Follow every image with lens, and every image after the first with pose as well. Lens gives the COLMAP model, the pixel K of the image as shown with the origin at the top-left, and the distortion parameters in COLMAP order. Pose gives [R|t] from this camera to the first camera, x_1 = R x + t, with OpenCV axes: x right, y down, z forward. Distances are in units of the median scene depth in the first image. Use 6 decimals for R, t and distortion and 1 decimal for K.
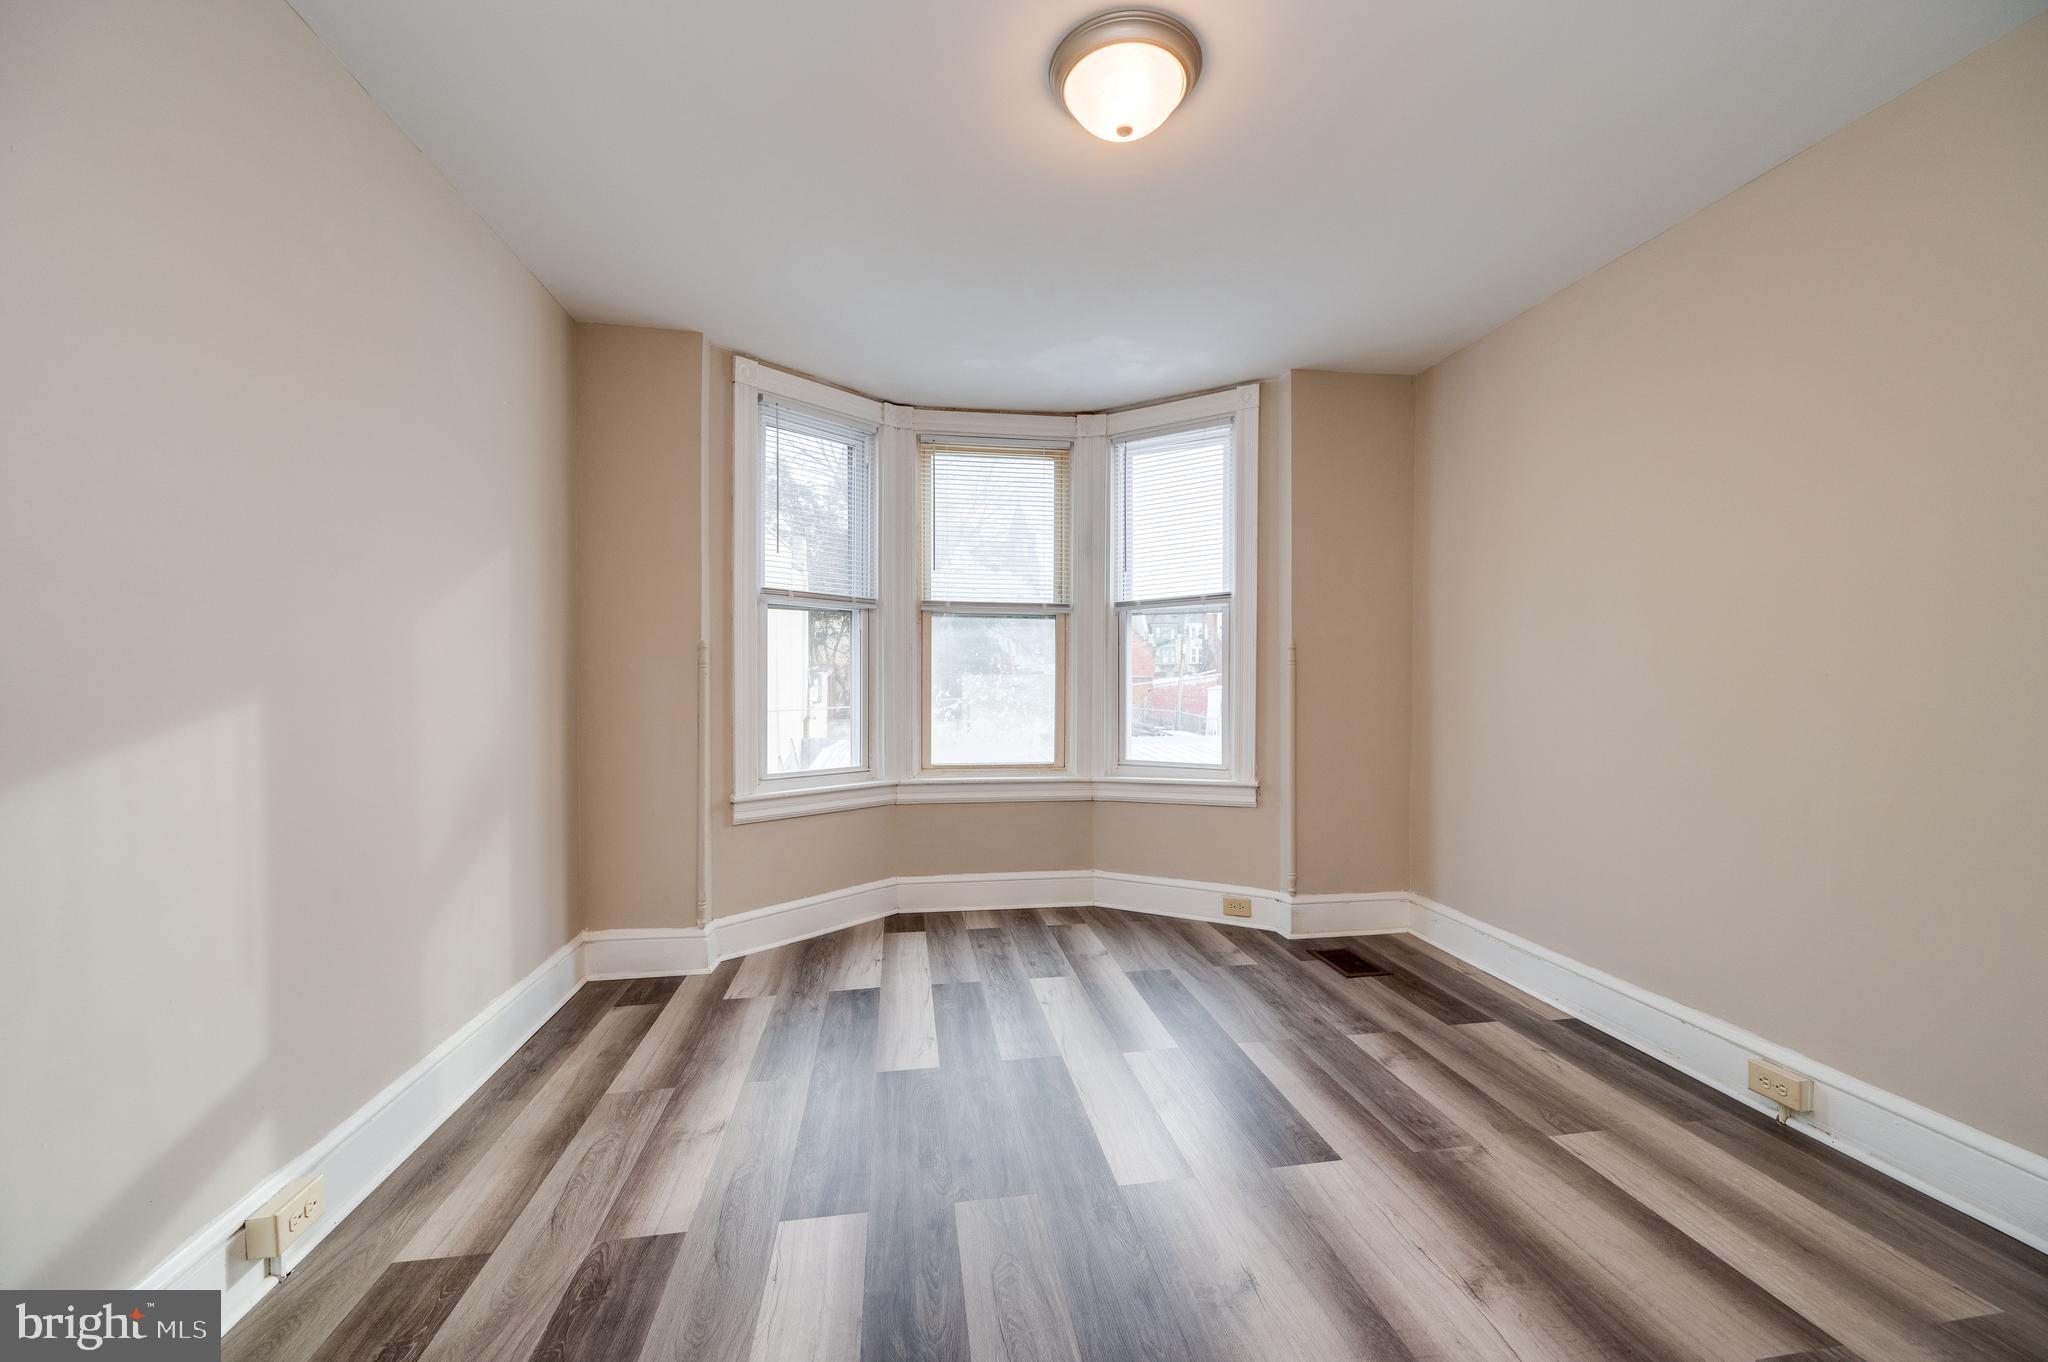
lens RADIAL K [[806.3, 0, 1022.9], [0, 806.3, 687.8], [0, 0, 1]] dist [-0.001619, -0.000172]
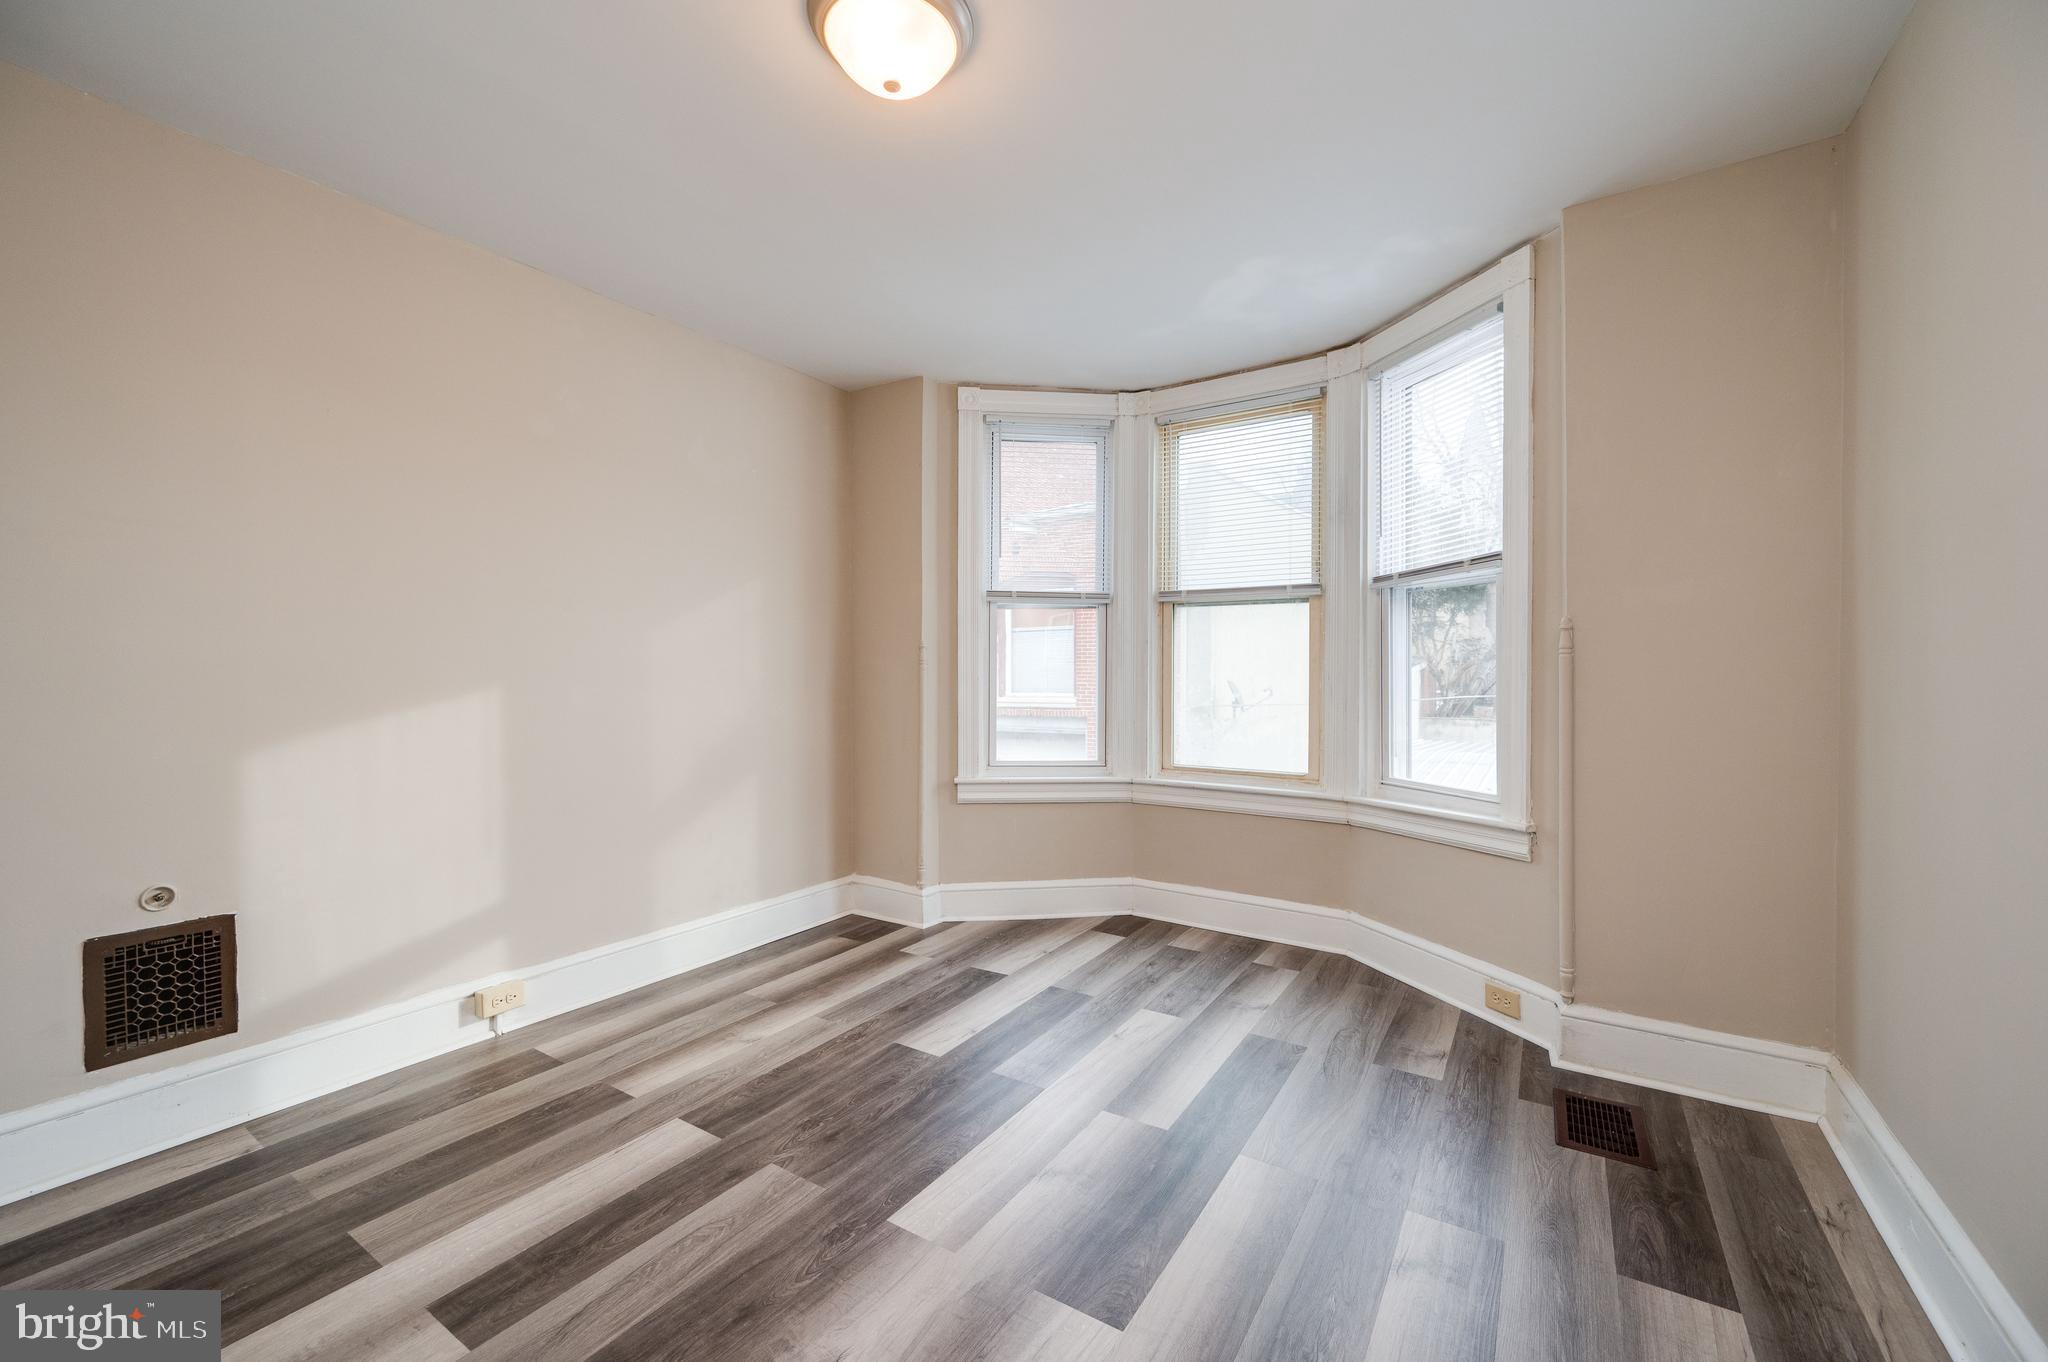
lens RADIAL K [[809.7, 0, 1046.1], [0, 809.7, 678.0], [0, 0, 1]] dist [-0.001746, -0.000257]
pose [[0.747470, 0.003949, -0.664284, 0.460094], [-0.007933, 0.999964, -0.002983, -0.002420], [0.664248, 0.007499, 0.747475, 0.222869]]
